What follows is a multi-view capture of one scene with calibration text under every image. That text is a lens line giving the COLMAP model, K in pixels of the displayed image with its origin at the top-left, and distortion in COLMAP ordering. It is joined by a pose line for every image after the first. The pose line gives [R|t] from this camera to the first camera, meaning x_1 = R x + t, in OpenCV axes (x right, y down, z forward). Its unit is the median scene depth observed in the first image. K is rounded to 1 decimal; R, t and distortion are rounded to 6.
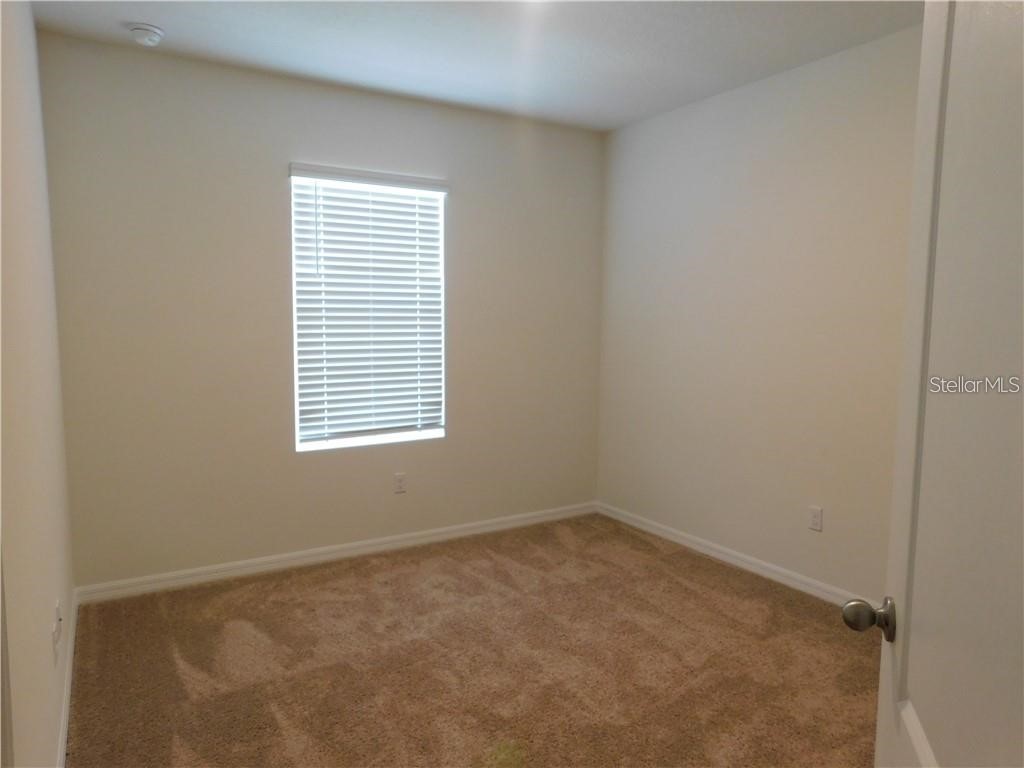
lens RADIAL K [[719.9, 0, 512.0], [0, 719.9, 384.0], [0, 0, 1]] dist [0.048372, 0.001899]
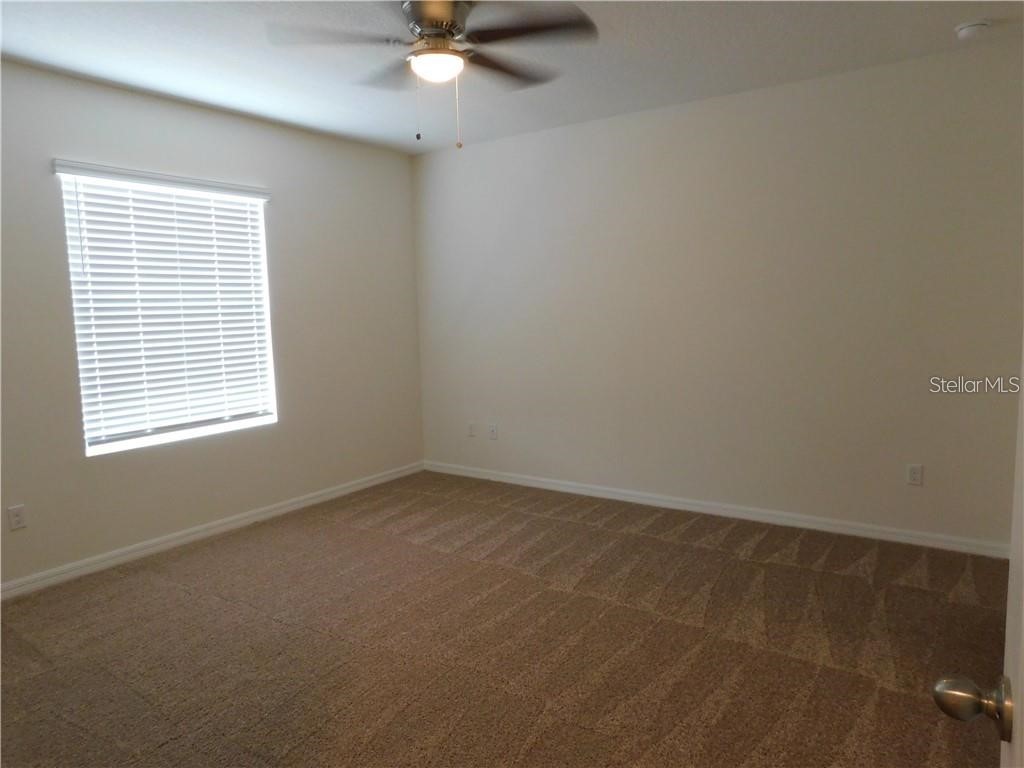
lens RADIAL K [[685.2, 0, 512.0], [0, 685.2, 384.0], [0, 0, 1]] dist [-0.004372, 0.000125]
pose [[0.917659, -0.069539, 0.391237, -0.122758], [0.063313, 0.997578, 0.028808, 0.006831], [-0.392293, -0.001665, 0.919839, -0.075450]]
